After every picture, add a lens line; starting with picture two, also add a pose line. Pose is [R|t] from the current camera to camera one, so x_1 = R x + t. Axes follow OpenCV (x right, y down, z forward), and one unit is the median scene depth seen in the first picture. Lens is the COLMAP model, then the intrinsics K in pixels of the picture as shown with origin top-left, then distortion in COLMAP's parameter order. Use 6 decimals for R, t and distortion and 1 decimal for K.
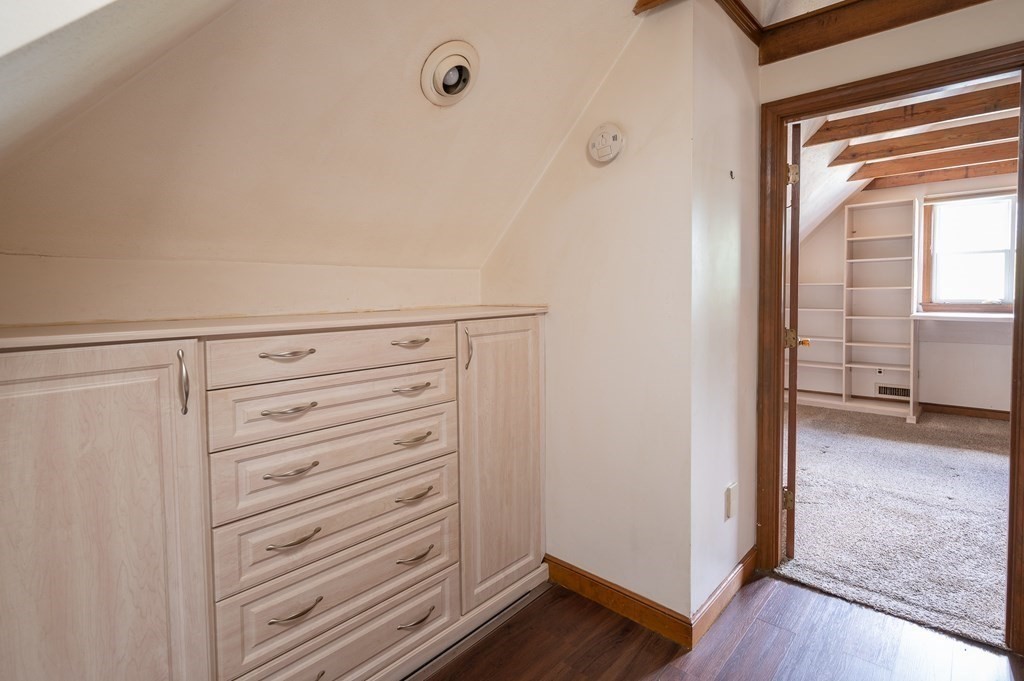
lens RADIAL K [[494.5, 0, 521.4], [0, 494.5, 298.9], [0, 0, 1]] dist [0.001099, 0.000326]
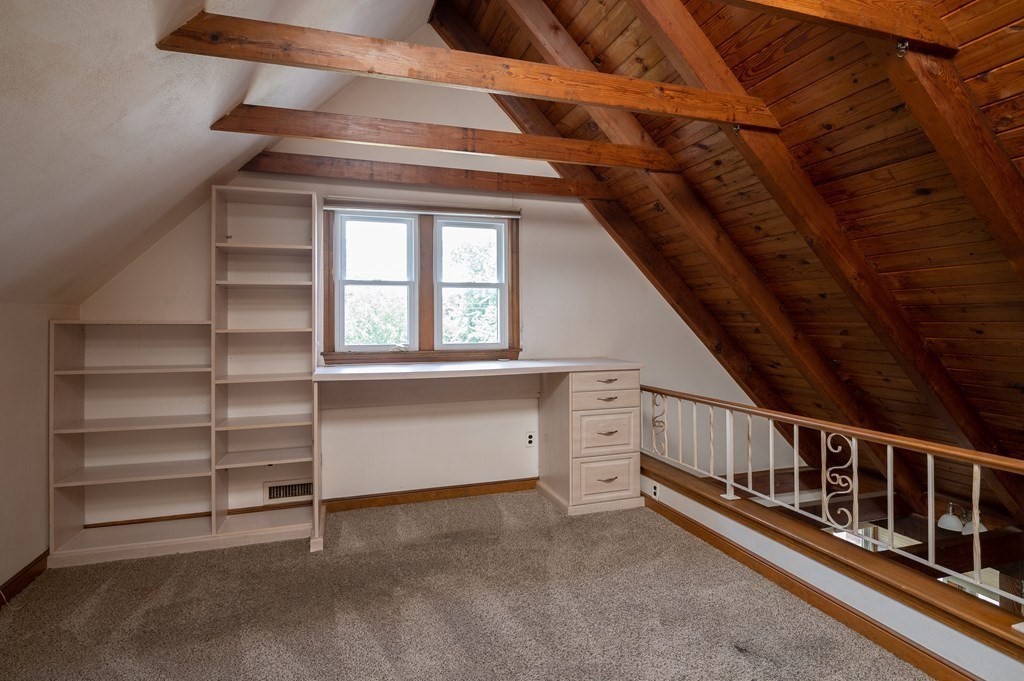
lens RADIAL K [[527.5, 0, 512.5], [0, 527.5, 335.1], [0, 0, 1]] dist [0.003278, 0.000287]
pose [[0.490704, 0.001291, 0.871325, 0.303879], [0.024424, 0.999586, -0.015235, 0.001866], [-0.870984, 0.028757, 0.490470, 0.417044]]
